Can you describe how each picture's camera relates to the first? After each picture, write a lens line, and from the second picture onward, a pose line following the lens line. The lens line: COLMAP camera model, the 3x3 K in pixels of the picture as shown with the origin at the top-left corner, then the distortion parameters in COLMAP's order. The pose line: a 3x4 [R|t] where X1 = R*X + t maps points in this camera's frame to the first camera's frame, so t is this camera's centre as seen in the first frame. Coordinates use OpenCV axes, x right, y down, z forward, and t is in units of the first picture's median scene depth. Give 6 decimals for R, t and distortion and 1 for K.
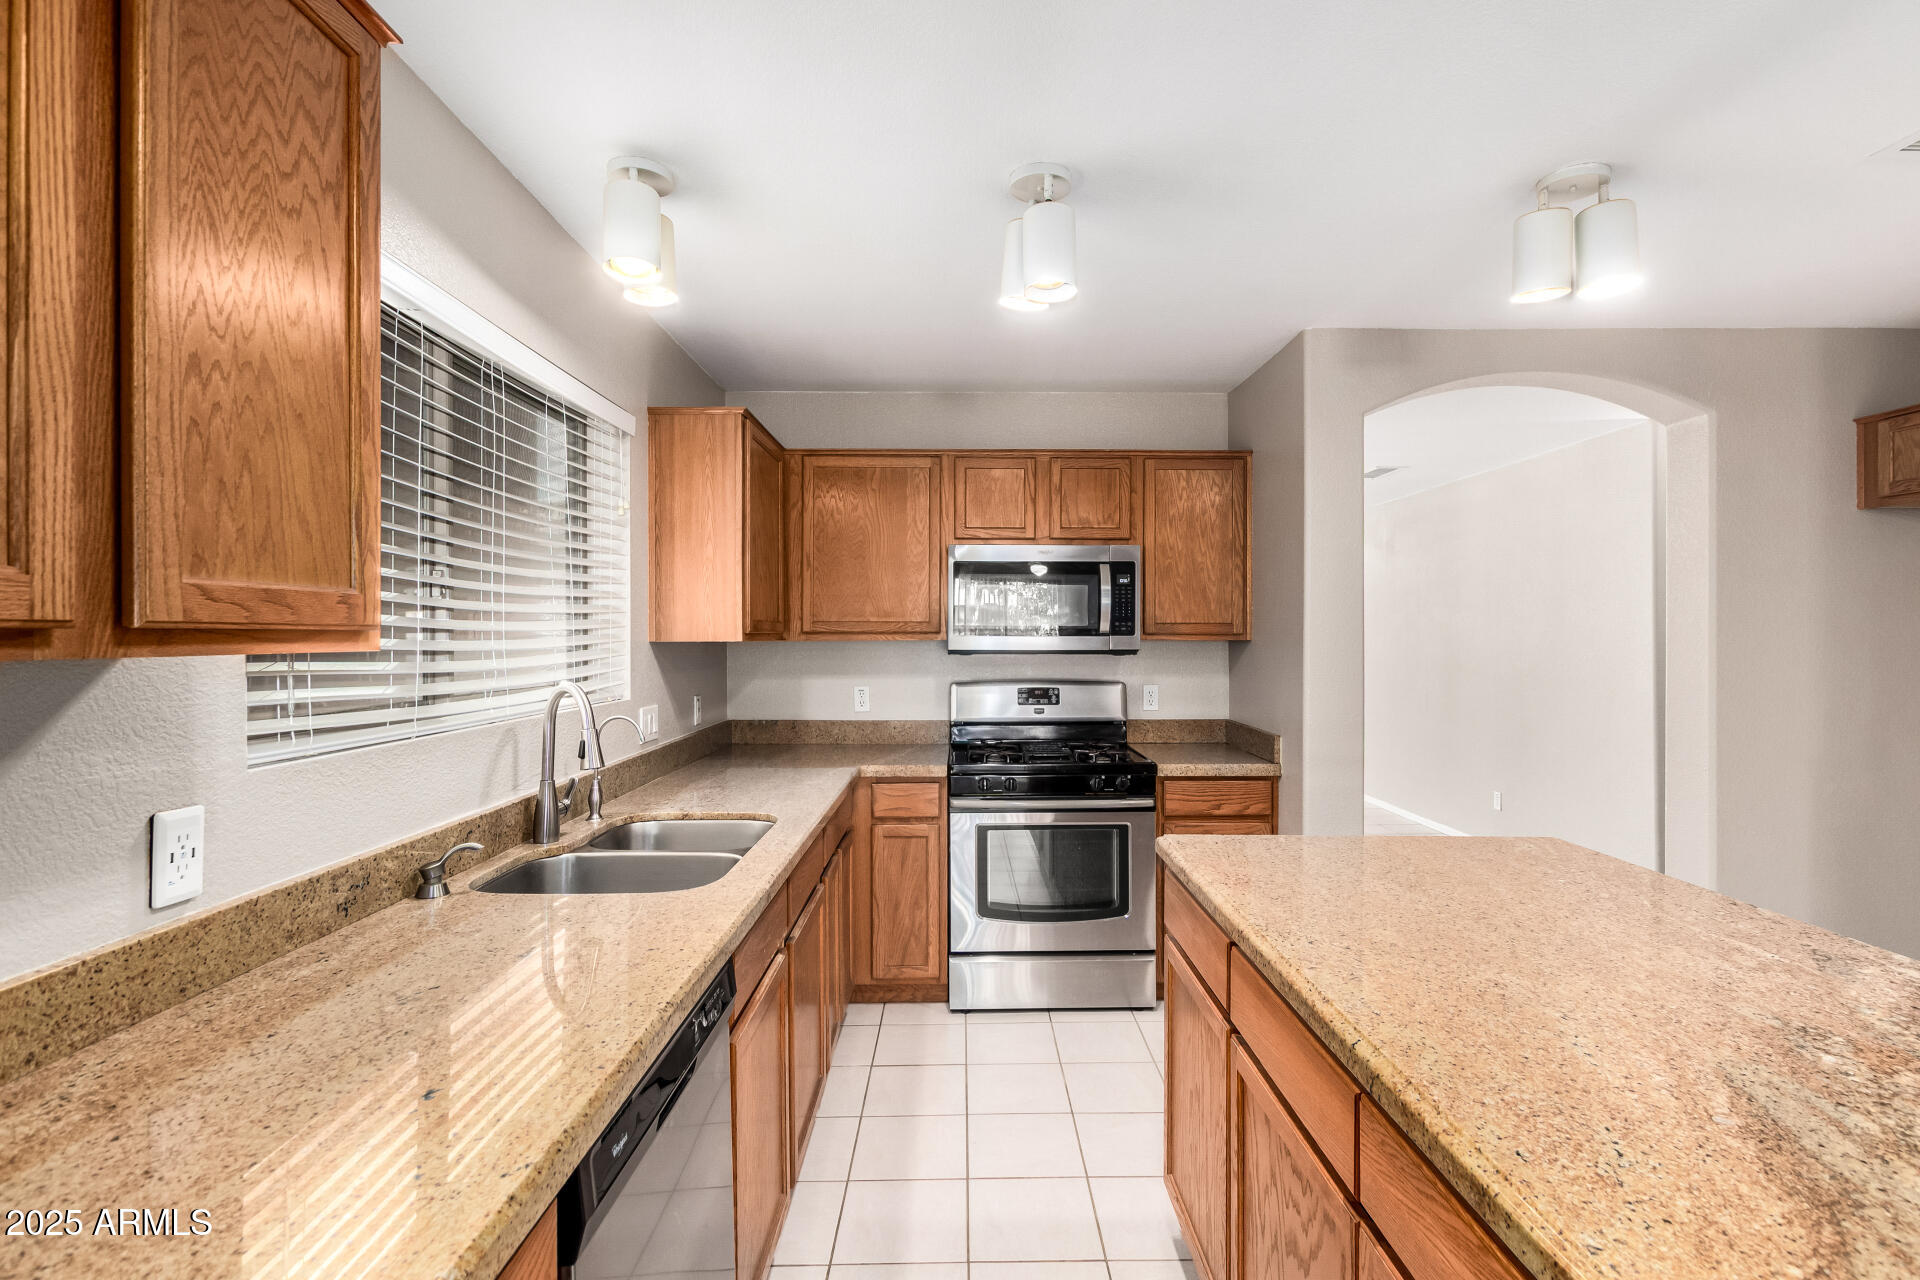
lens RADIAL K [[905.3, 0, 973.1], [0, 905.3, 633.0], [0, 0, 1]] dist [0.011375, -0.005059]
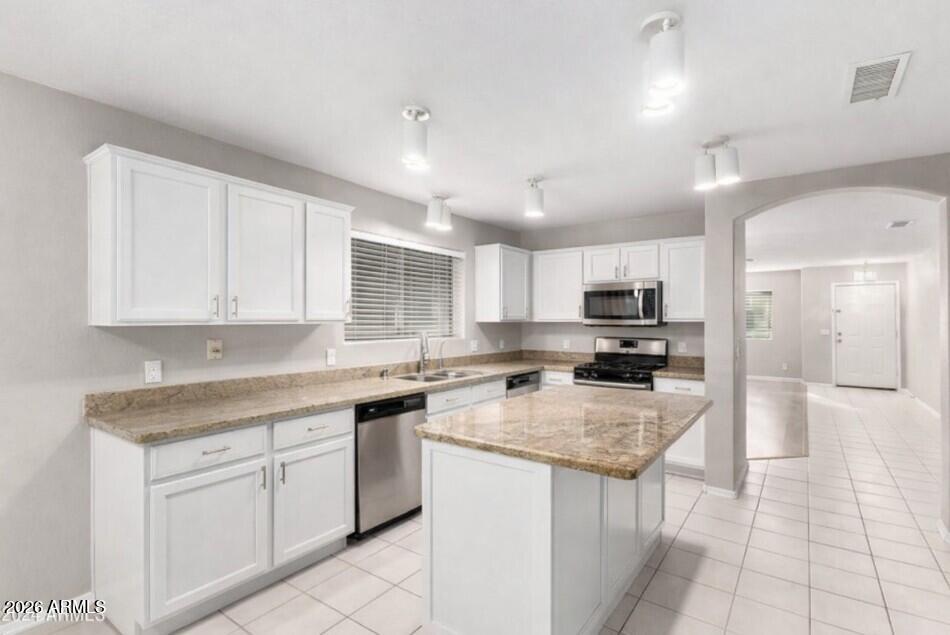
lens RADIAL K [[441.3, 0, 482.5], [0, 441.3, 320.5], [0, 0, 1]] dist [-0.007433, 0.001384]
pose [[0.805172, -0.001055, -0.593040, 0.523210], [0.002987, 0.999993, 0.002277, 0.002932], [0.593033, -0.003605, 0.805170, -0.222472]]
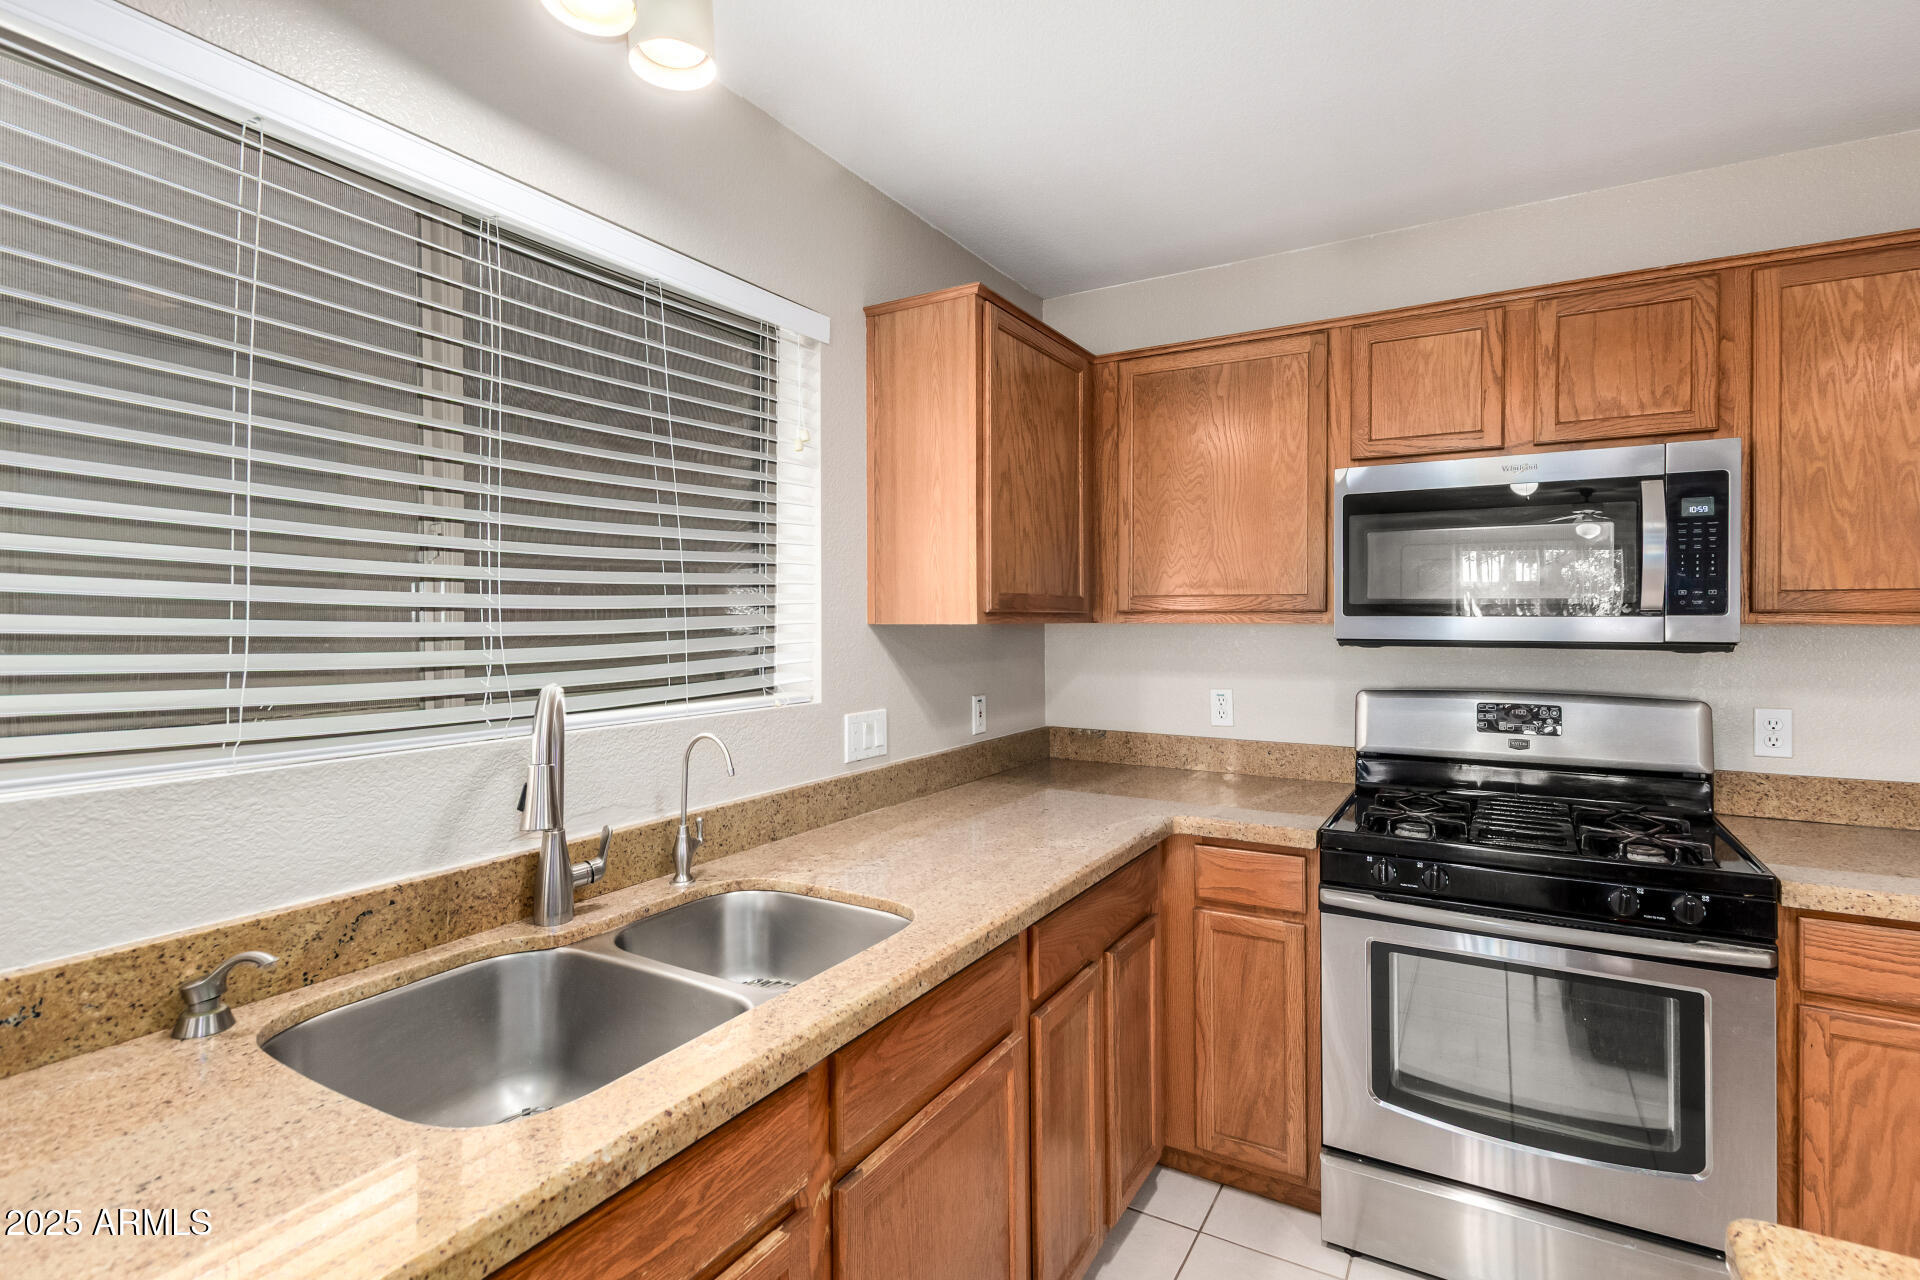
lens RADIAL K [[905.3, 0, 967.5], [0, 905.3, 618.8], [0, 0, 1]] dist [0.011375, -0.005059]
pose [[0.852763, 0.000498, -0.522298, 0.086350], [0.001609, 0.999992, 0.003579, 0.002382], [0.522296, -0.003892, 0.852755, 0.357551]]
